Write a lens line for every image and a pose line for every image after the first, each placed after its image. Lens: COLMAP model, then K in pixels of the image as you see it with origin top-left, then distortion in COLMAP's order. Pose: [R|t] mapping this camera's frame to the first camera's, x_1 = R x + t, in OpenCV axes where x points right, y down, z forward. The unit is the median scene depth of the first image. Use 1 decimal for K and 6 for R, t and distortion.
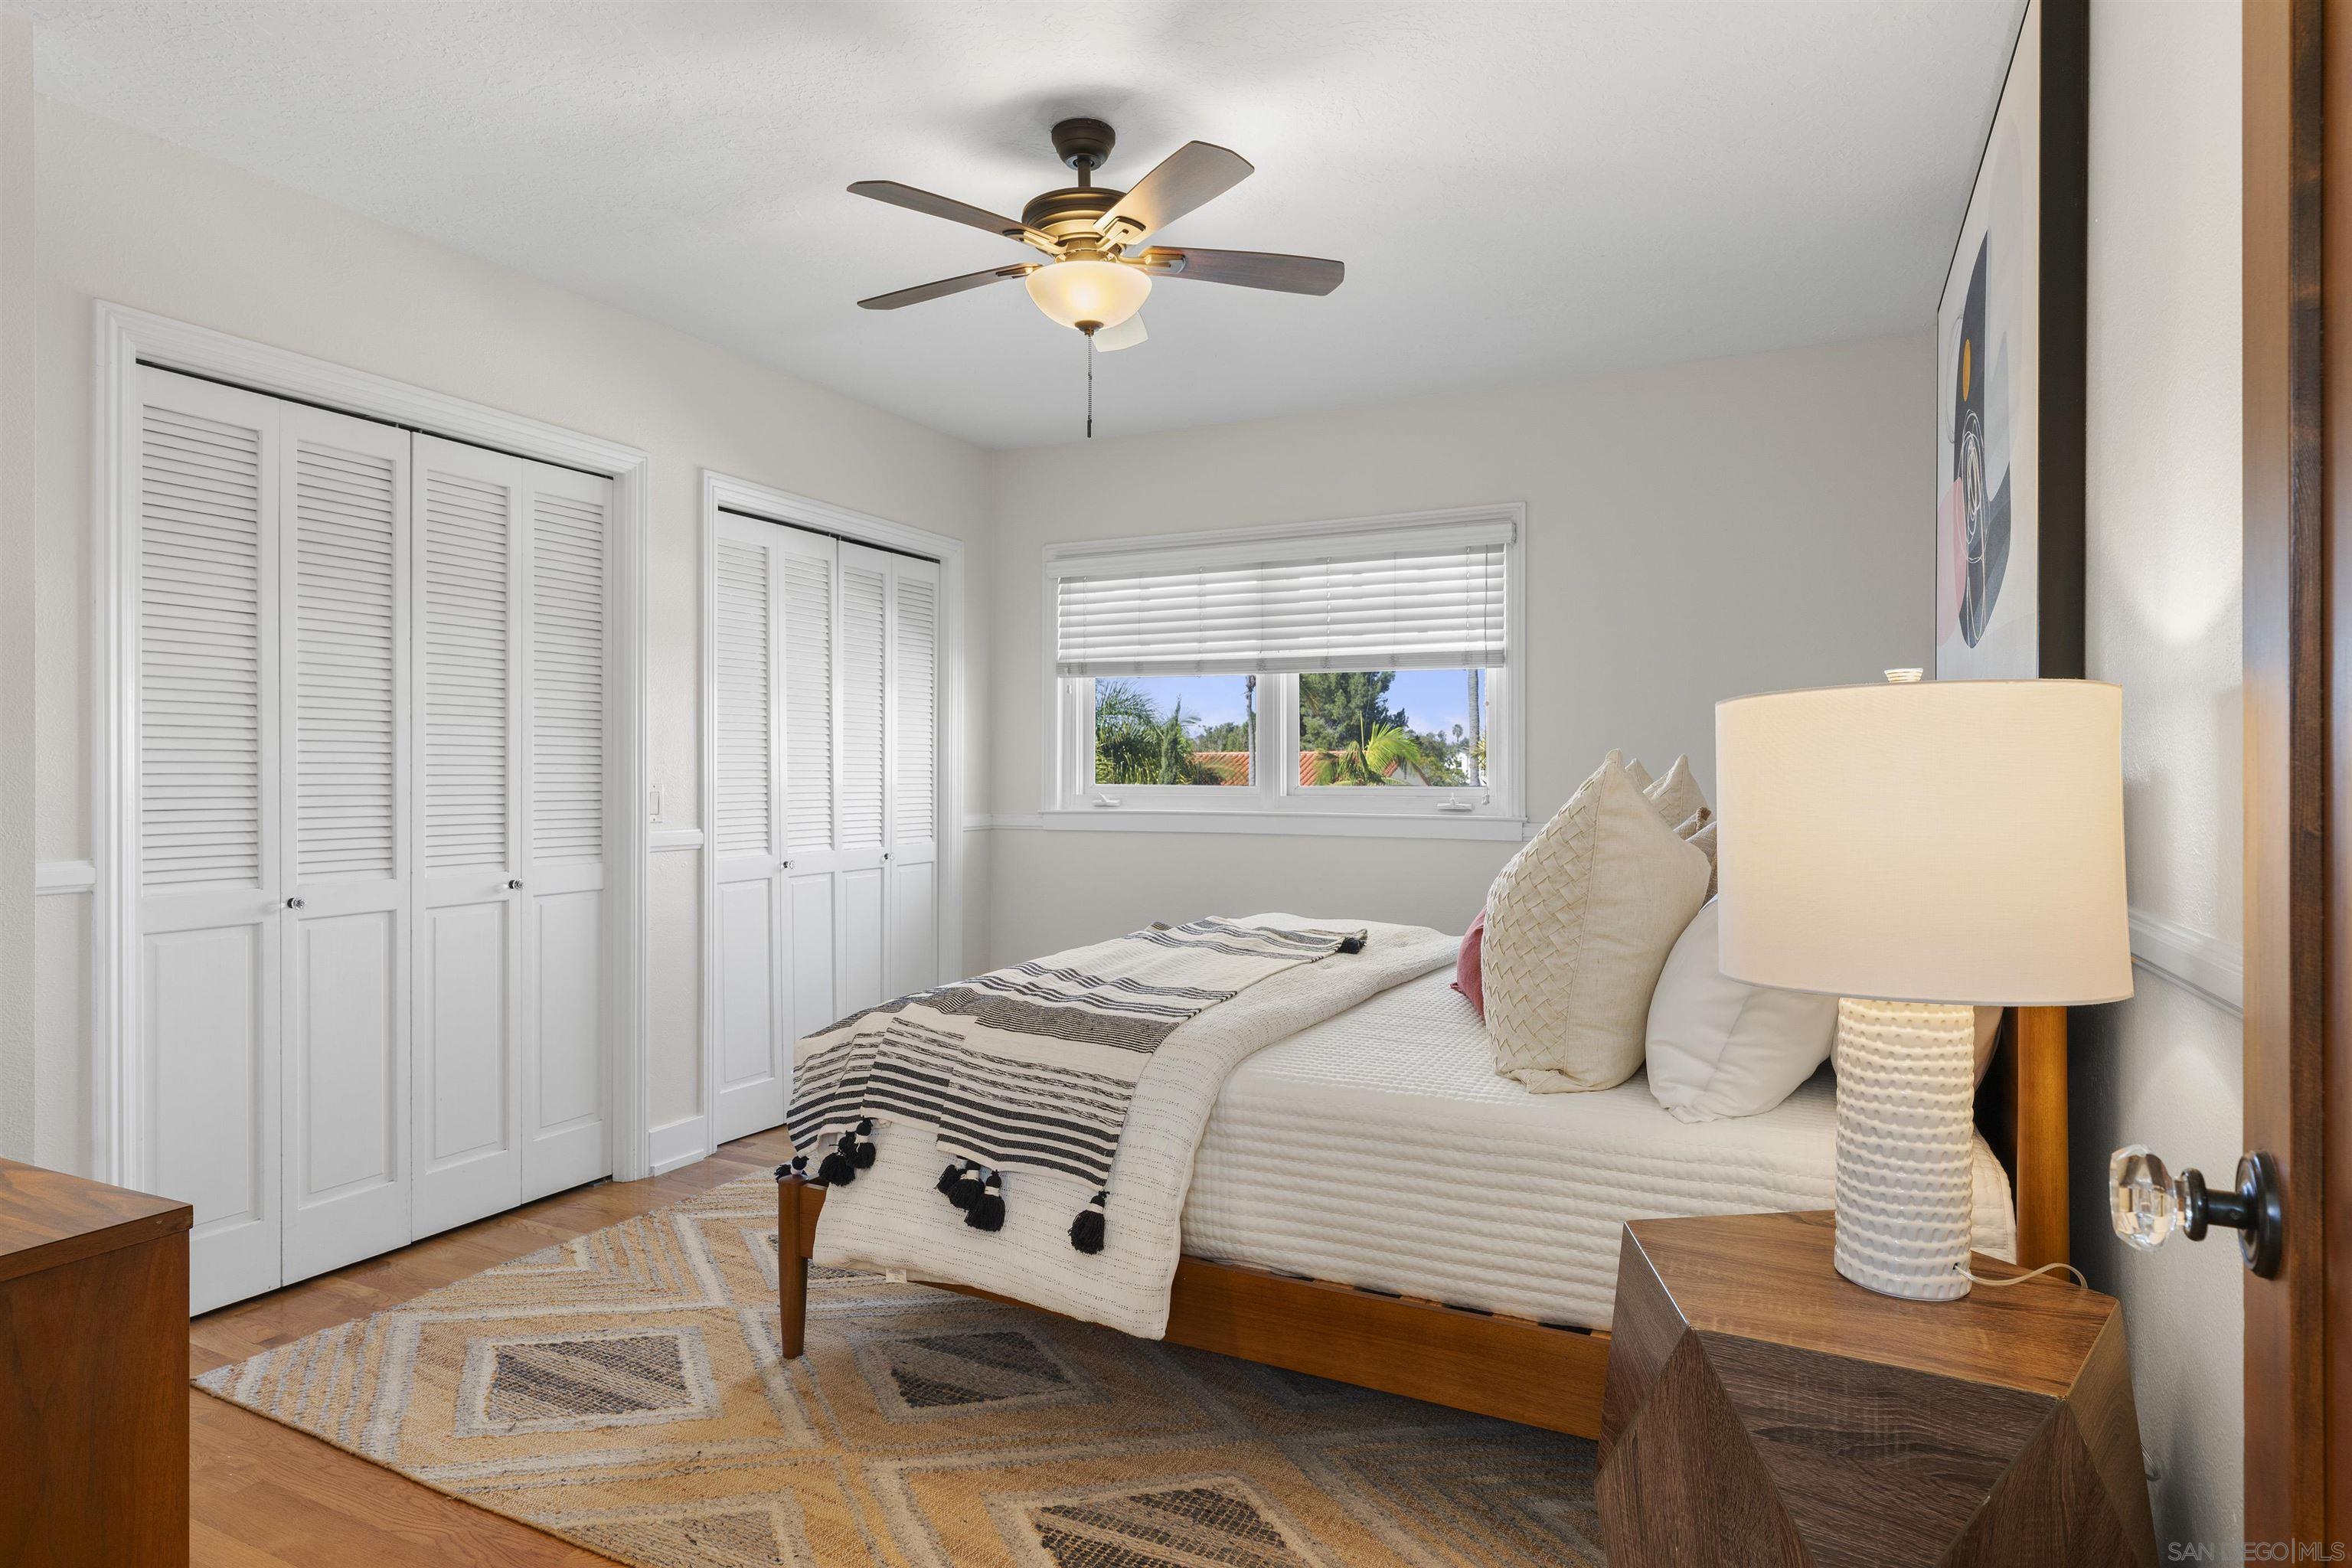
lens RADIAL K [[1324.6, 0, 1176.0], [0, 1324.6, 784.0], [0, 0, 1]] dist [-0.002187, 0.000121]
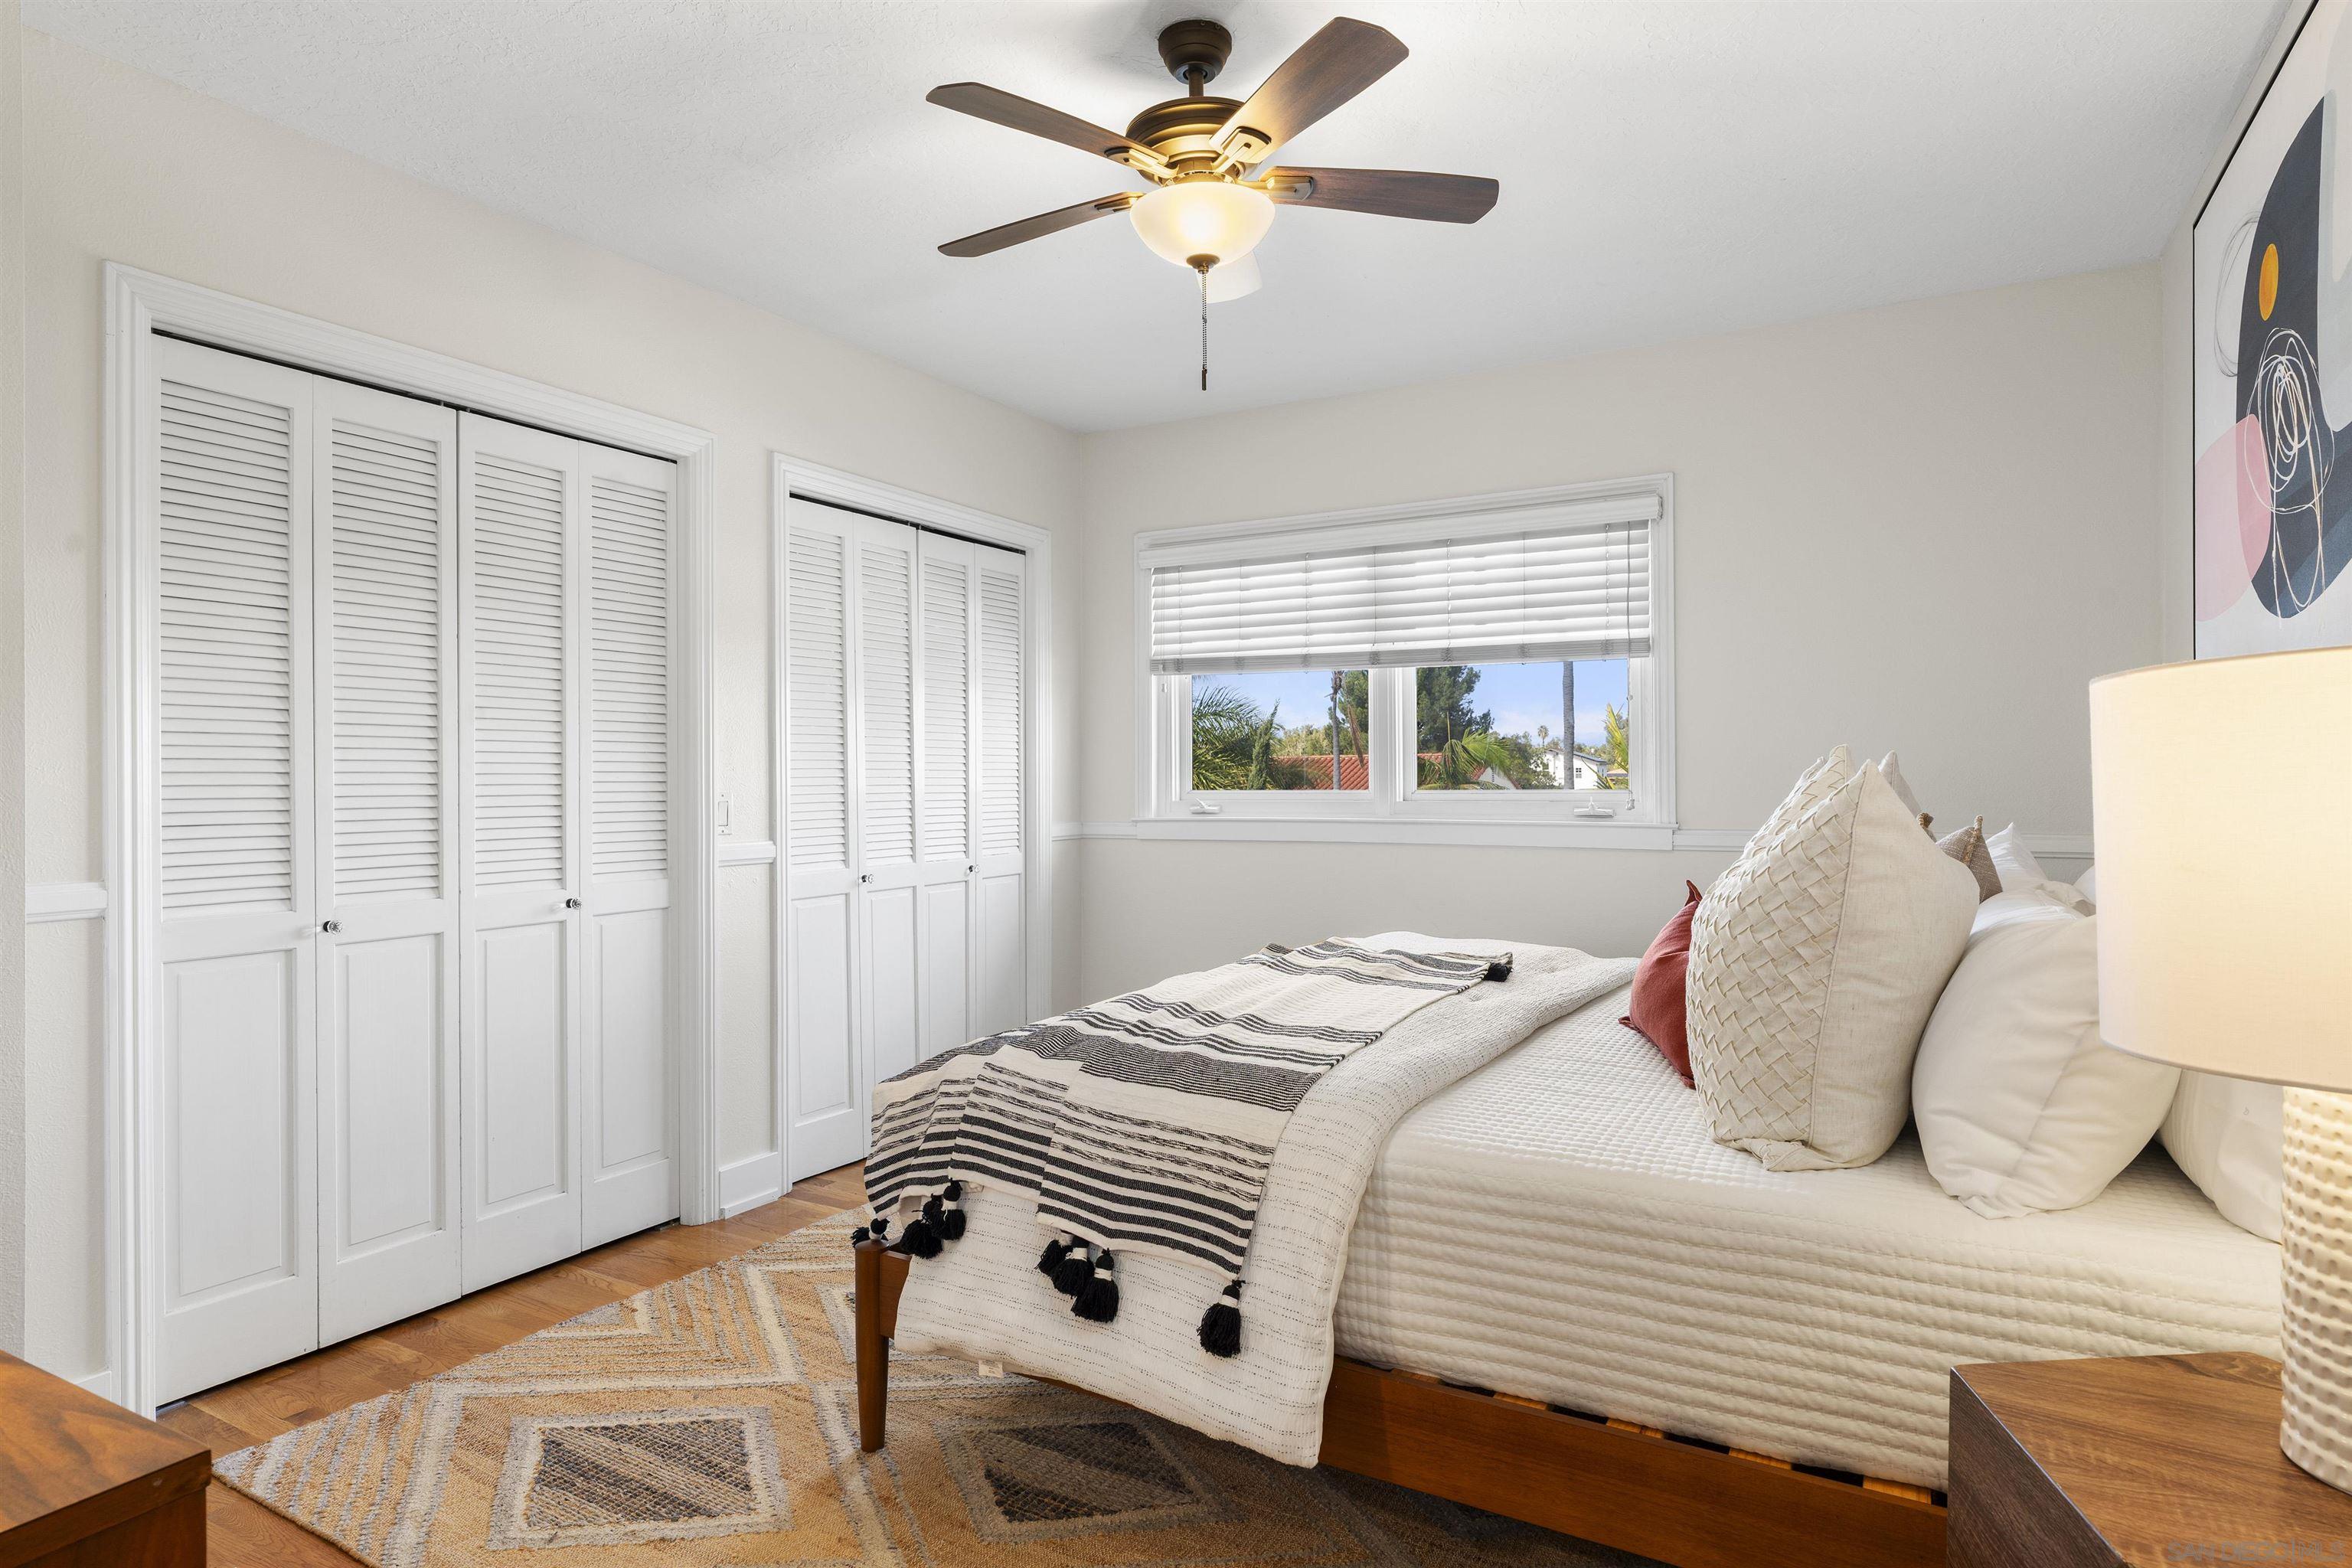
lens RADIAL K [[1324.6, 0, 1176.0], [0, 1324.6, 784.0], [0, 0, 1]] dist [-0.002187, 0.000121]
pose [[0.998302, -0.006479, -0.057894, -0.037128], [0.006290, 0.999974, -0.003448, -0.001420], [0.057915, 0.003078, 0.998317, 0.141898]]
